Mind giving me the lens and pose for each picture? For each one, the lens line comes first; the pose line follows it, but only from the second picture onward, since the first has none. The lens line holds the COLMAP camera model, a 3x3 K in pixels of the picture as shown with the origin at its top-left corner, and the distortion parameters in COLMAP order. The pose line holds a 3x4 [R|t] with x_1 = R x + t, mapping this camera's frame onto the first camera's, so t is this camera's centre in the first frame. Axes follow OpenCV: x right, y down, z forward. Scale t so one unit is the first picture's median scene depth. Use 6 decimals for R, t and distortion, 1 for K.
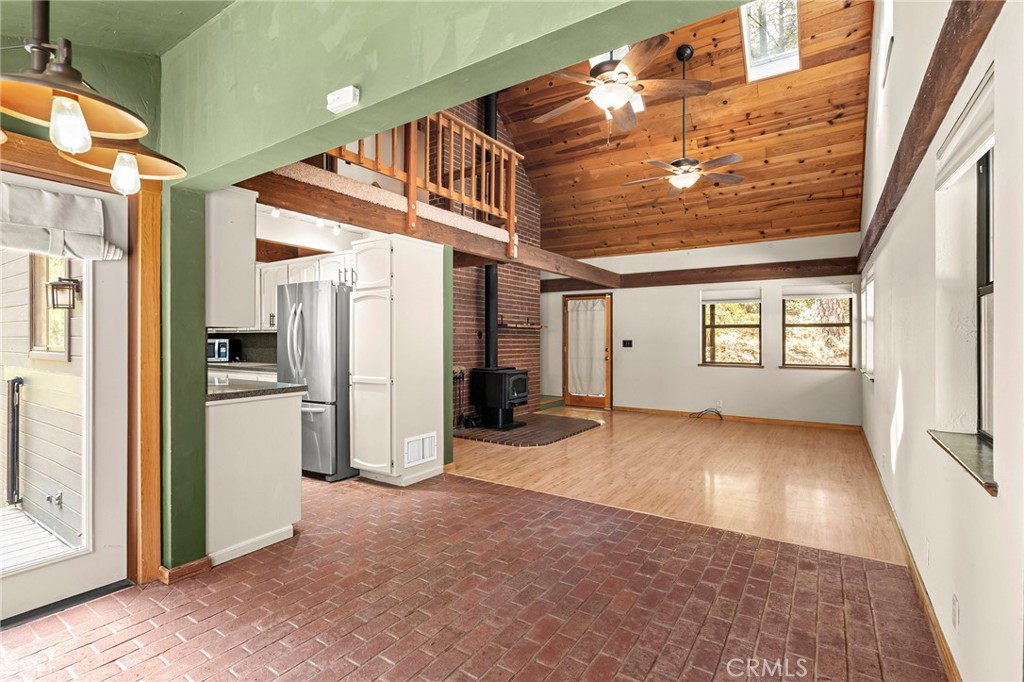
lens RADIAL K [[473.9, 0, 511.5], [0, 473.9, 338.5], [0, 0, 1]] dist [-0.000348, 0.000566]
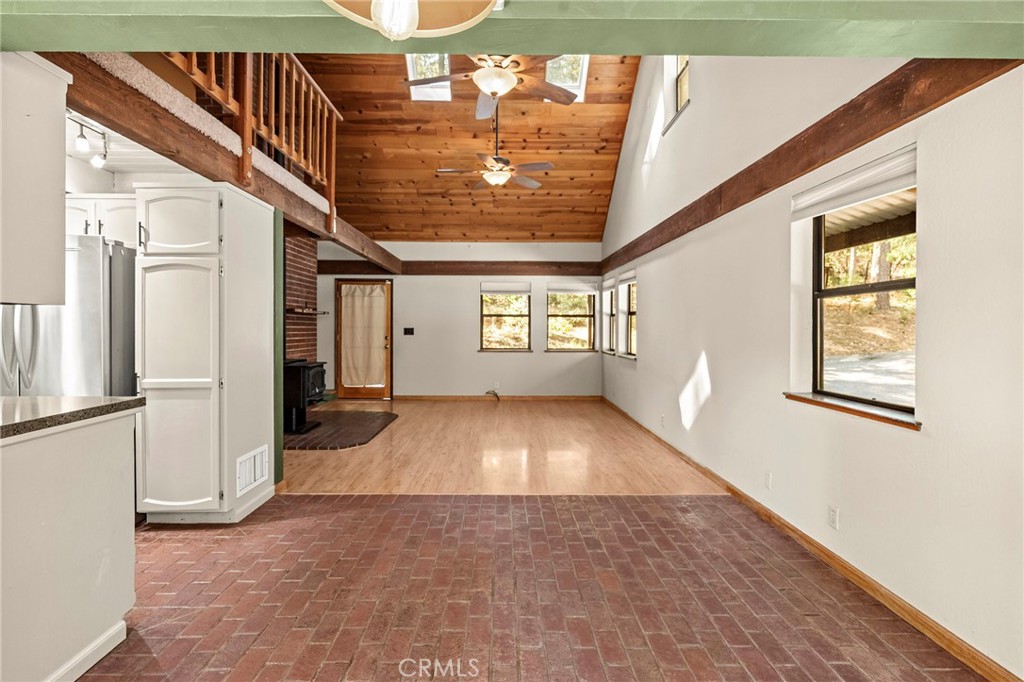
lens RADIAL K [[470.8, 0, 508.9], [0, 470.8, 330.2], [0, 0, 1]] dist [-0.002439, 0.000864]
pose [[0.833464, -0.001205, 0.552573, -0.174018], [-0.003438, 0.999967, 0.007366, 0.000689], [-0.552563, -0.008039, 0.833432, 0.090740]]
